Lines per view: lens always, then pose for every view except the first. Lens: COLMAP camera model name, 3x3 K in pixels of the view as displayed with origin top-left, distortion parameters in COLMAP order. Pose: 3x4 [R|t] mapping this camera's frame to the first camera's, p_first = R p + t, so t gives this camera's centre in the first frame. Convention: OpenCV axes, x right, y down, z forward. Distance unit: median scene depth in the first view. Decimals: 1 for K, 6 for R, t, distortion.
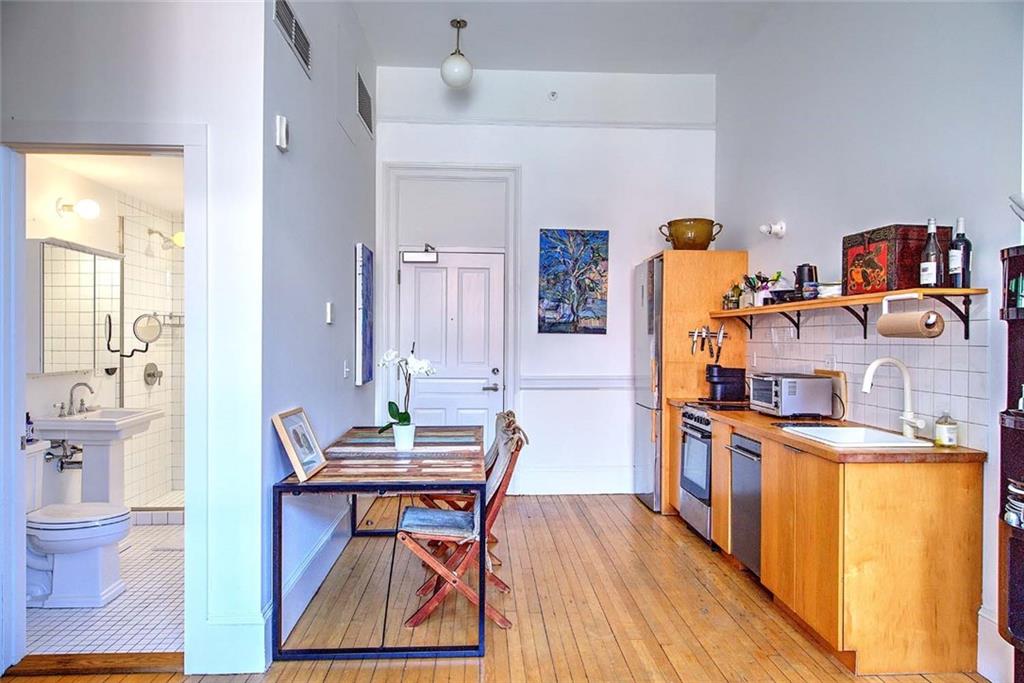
lens RADIAL K [[662.6, 0, 517.3], [0, 662.6, 342.8], [0, 0, 1]] dist [0.002742, -0.003550]
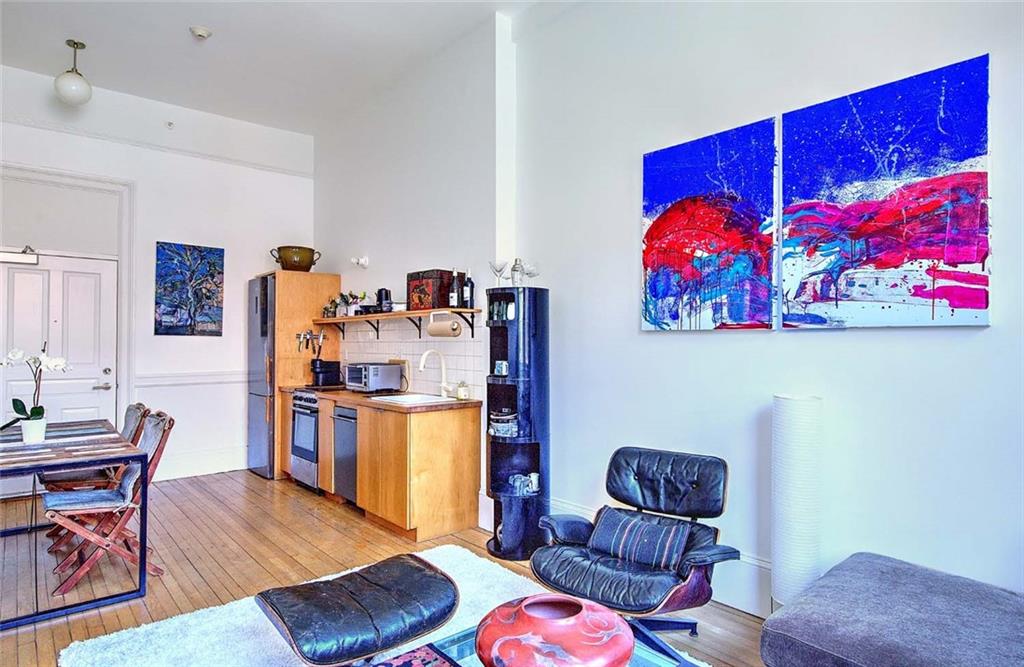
lens RADIAL K [[583.2, 0, 512.0], [0, 583.2, 333.5], [0, 0, 1]] dist [0.007441, -0.000298]
pose [[0.797357, 0.005182, 0.603485, -0.097195], [0.008397, 0.999771, -0.019679, 0.008317], [-0.603449, 0.020759, 0.797131, -0.167616]]
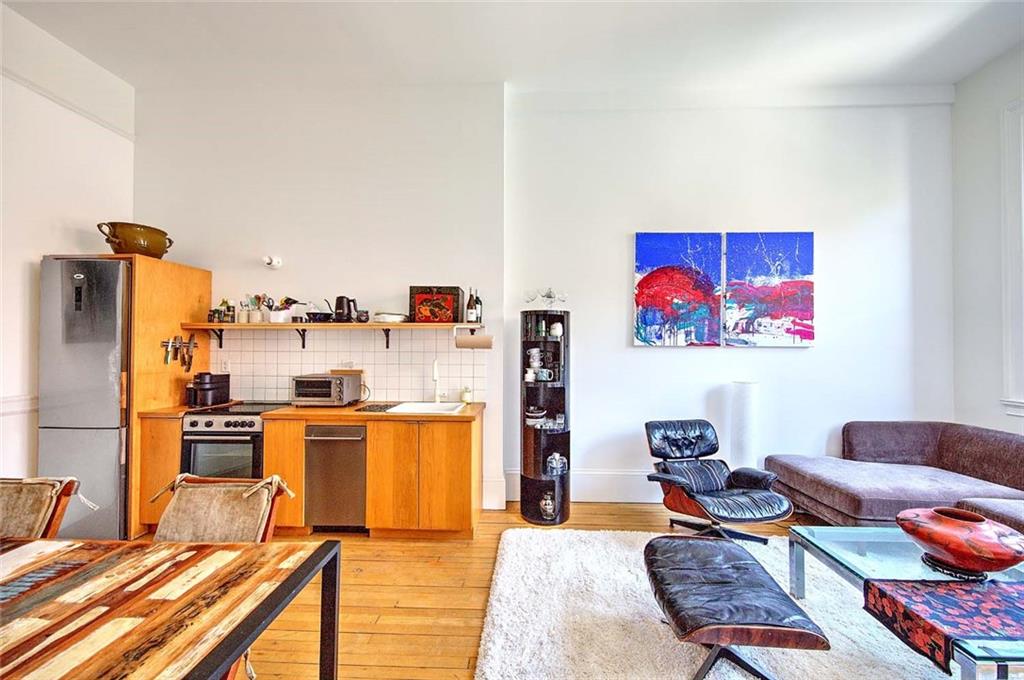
lens RADIAL K [[386.9, 0, 516.7], [0, 386.9, 340.4], [0, 0, 1]] dist [0.002919, 0.000078]
pose [[0.093898, 0.008439, 0.995546, -0.284389], [0.004171, 0.999952, -0.008869, -0.011513], [-0.995573, 0.004985, 0.093858, 0.437199]]
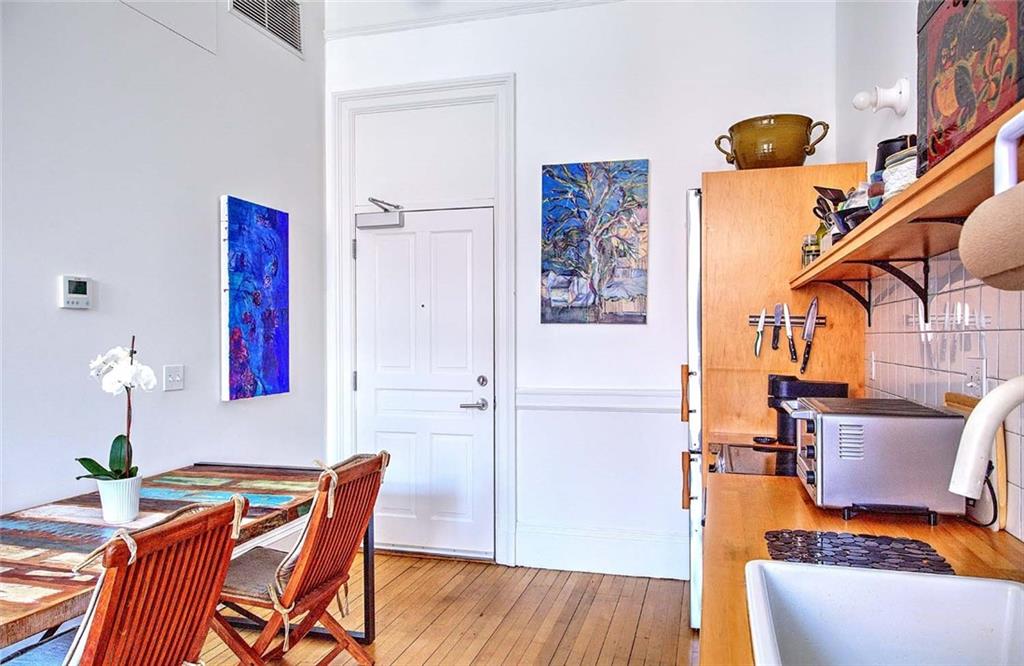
lens RADIAL K [[680.6, 0, 524.5], [0, 680.6, 340.1], [0, 0, 1]] dist [0.001665, -0.000423]
pose [[0.946148, -0.006981, -0.323660, 0.278720], [0.006068, 0.999974, -0.003830, 0.005160], [0.323678, 0.001660, 0.946166, 0.416592]]
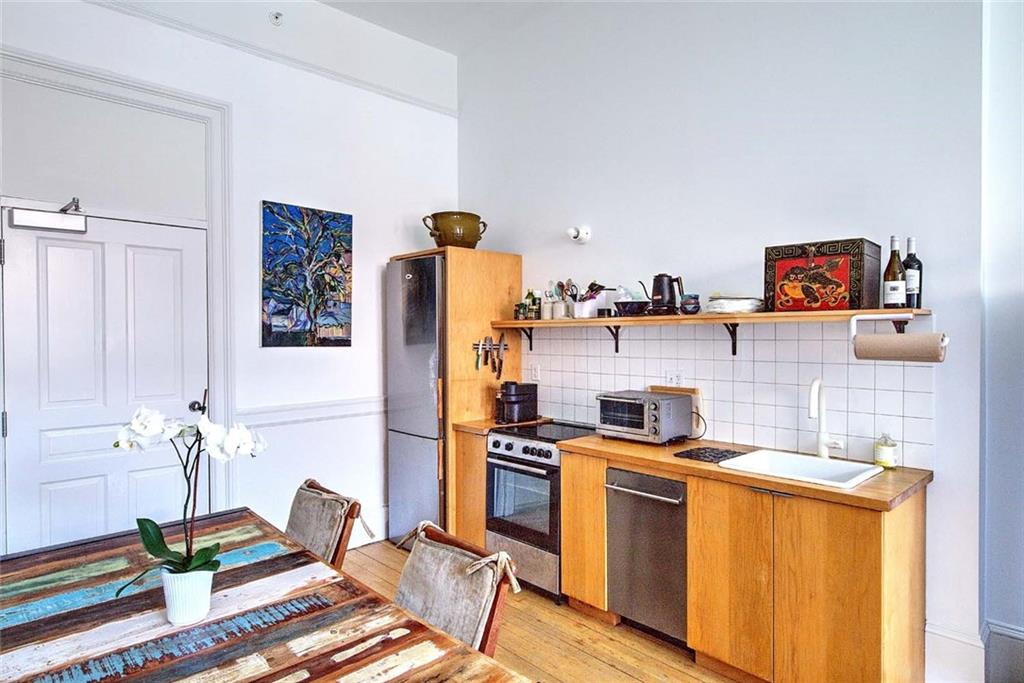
lens RADIAL K [[586.2, 0, 516.4], [0, 586.2, 343.4], [0, 0, 1]] dist [0.006209, -0.000652]
pose [[0.761828, -0.017830, 0.647534, -0.199684], [0.011969, 0.999838, 0.013450, -0.028104], [-0.647669, -0.002496, 0.761918, 0.404972]]
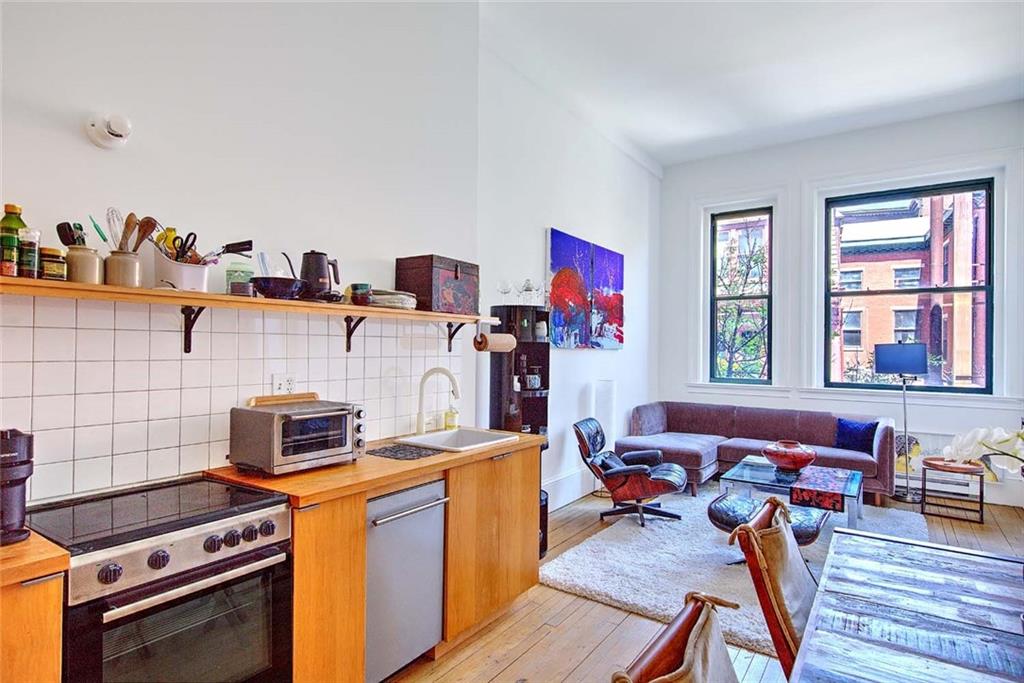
lens RADIAL K [[542.1, 0, 512.0], [0, 542.1, 341.5], [0, 0, 1]] dist [0.001560, -0.000889]
pose [[-0.784823, -0.004768, 0.619701, -0.087976], [-0.008346, 0.999961, -0.002875, -0.014786], [-0.619663, -0.007428, -0.784832, 1.063427]]
